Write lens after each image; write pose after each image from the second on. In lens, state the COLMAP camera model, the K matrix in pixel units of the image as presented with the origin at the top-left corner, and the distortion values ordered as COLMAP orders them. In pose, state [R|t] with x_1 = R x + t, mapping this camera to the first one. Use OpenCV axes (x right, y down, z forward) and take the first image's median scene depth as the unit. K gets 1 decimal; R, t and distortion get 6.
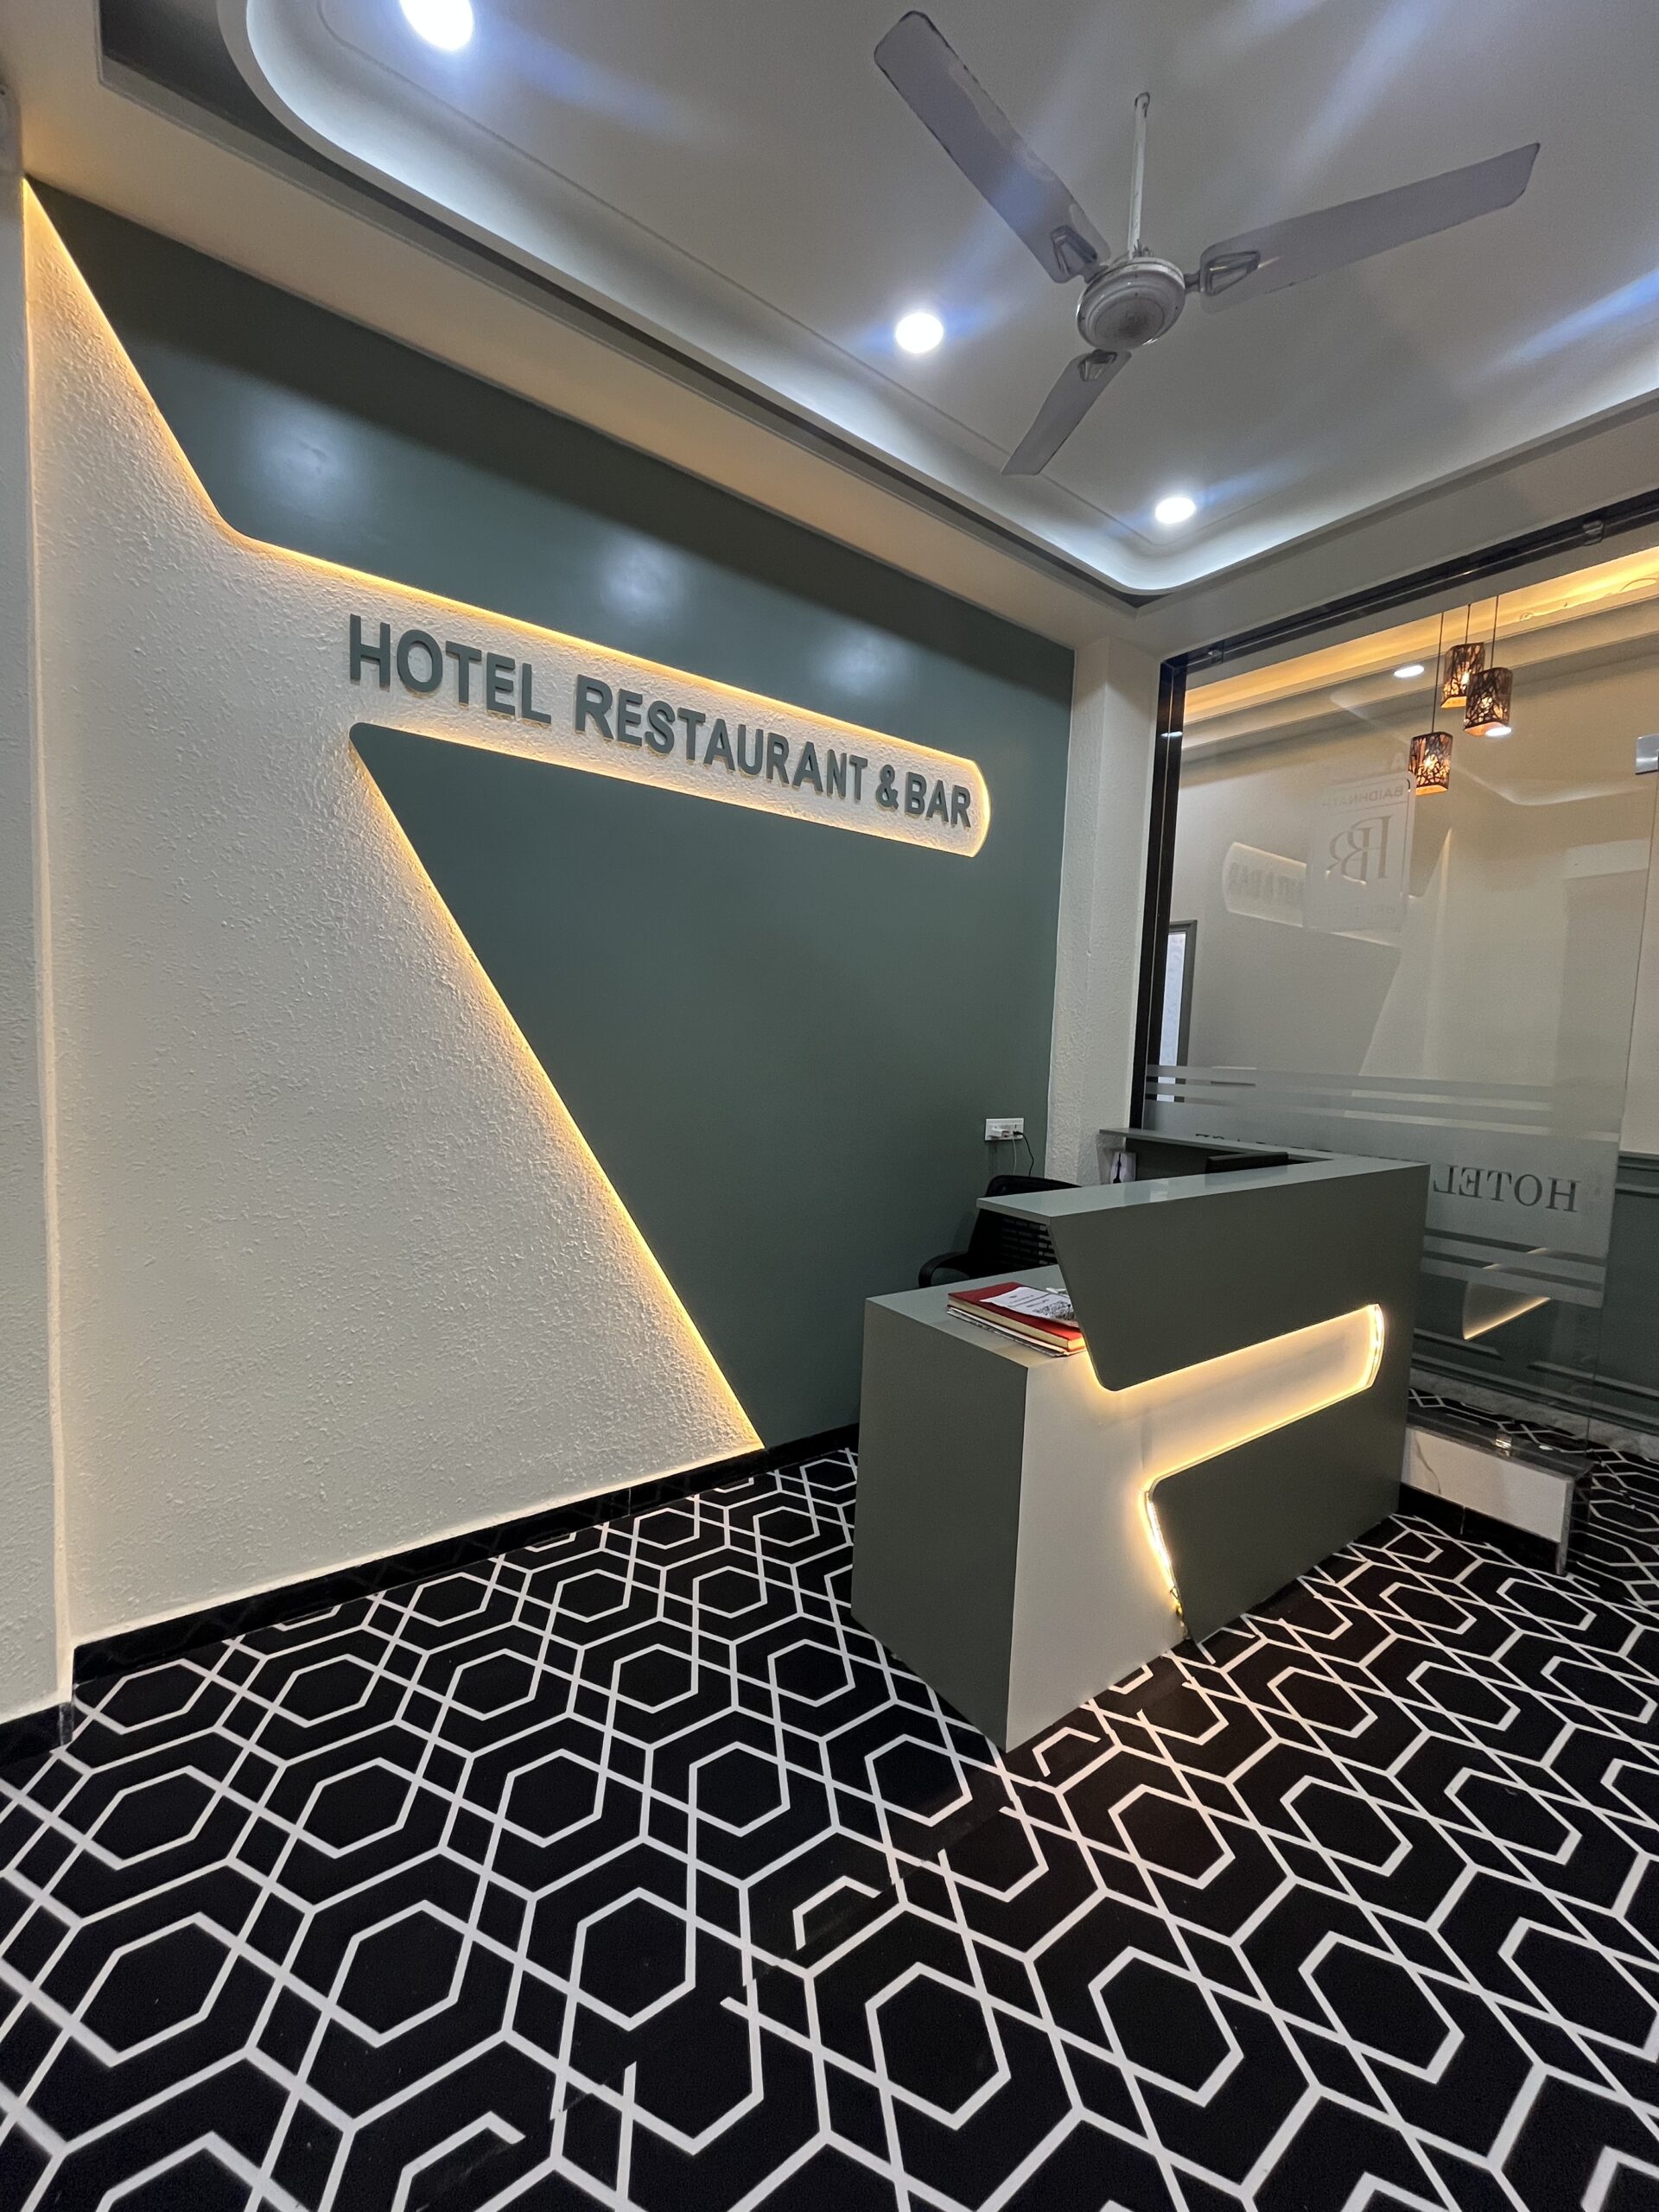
lens RADIAL K [[894.0, 0, 827.6], [0, 894.0, 1104.8], [0, 0, 1]] dist [-0.003175, -0.000226]
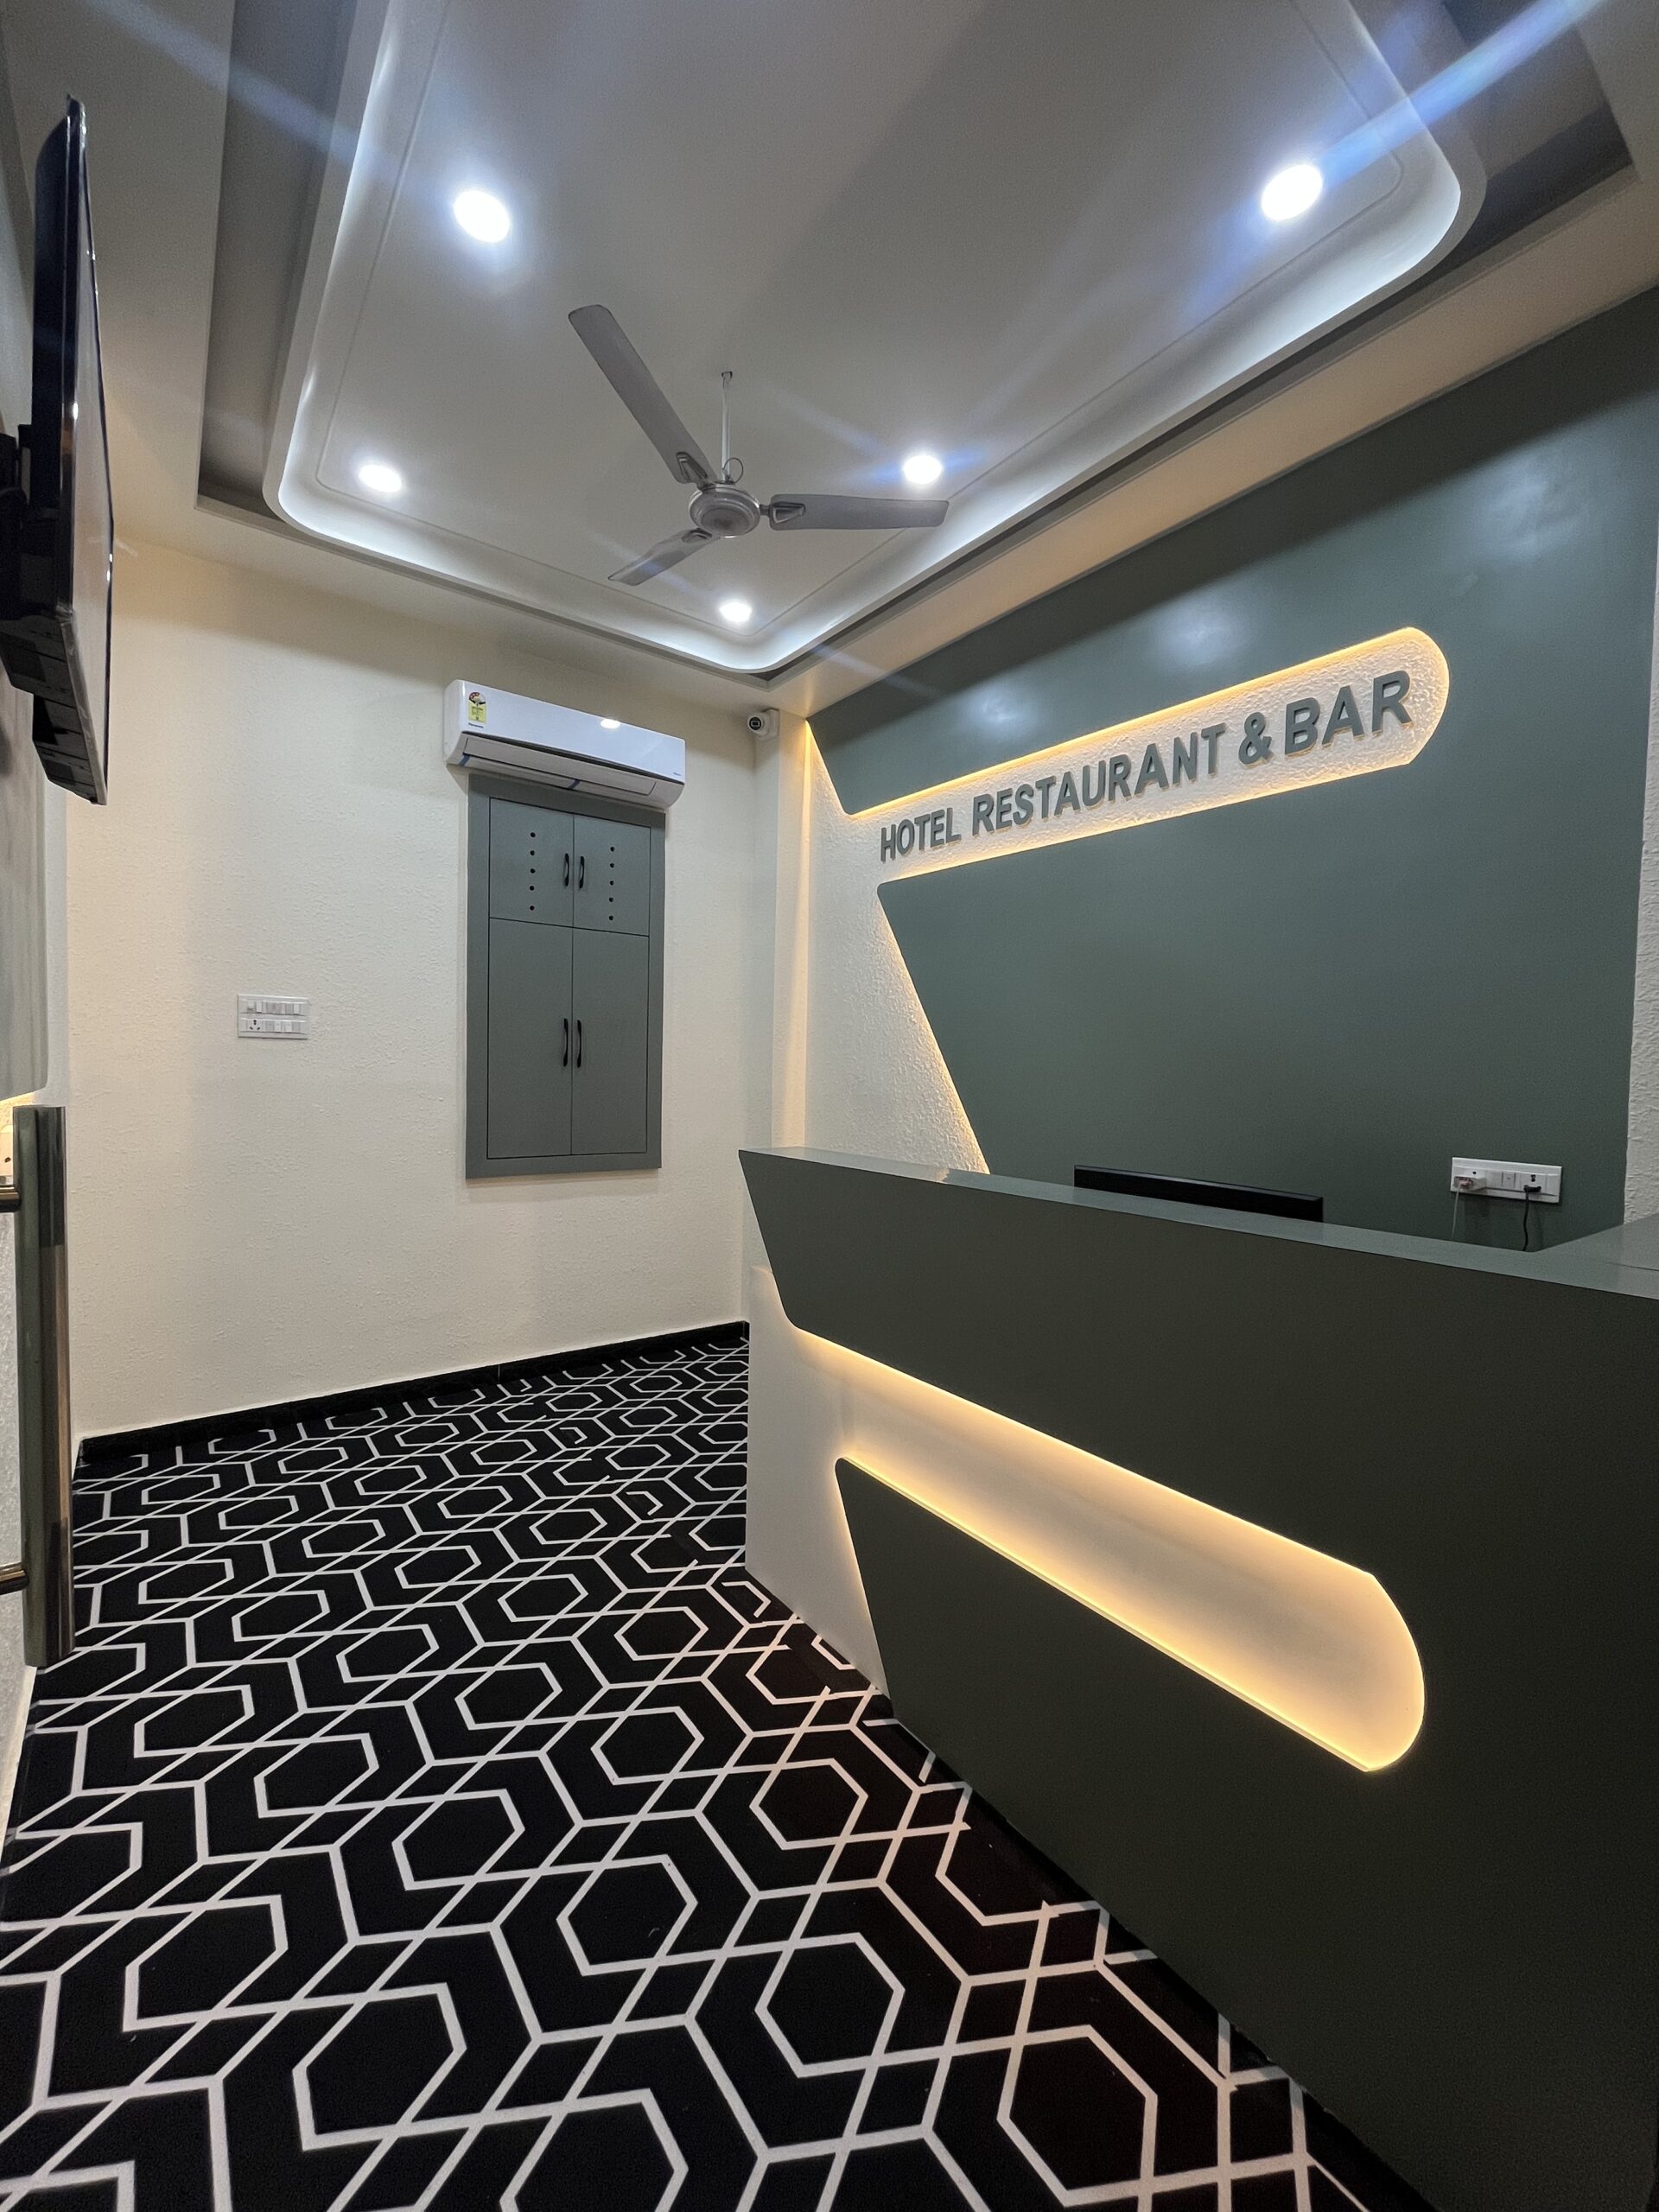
lens RADIAL K [[894.0, 0, 827.6], [0, 894.0, 1104.8], [0, 0, 1]] dist [-0.003175, -0.000226]
pose [[0.003200, 0.000711, -0.999995, 1.136492], [-0.100343, 0.994953, 0.000387, 0.032930], [0.994948, 0.100341, 0.003255, 0.794513]]
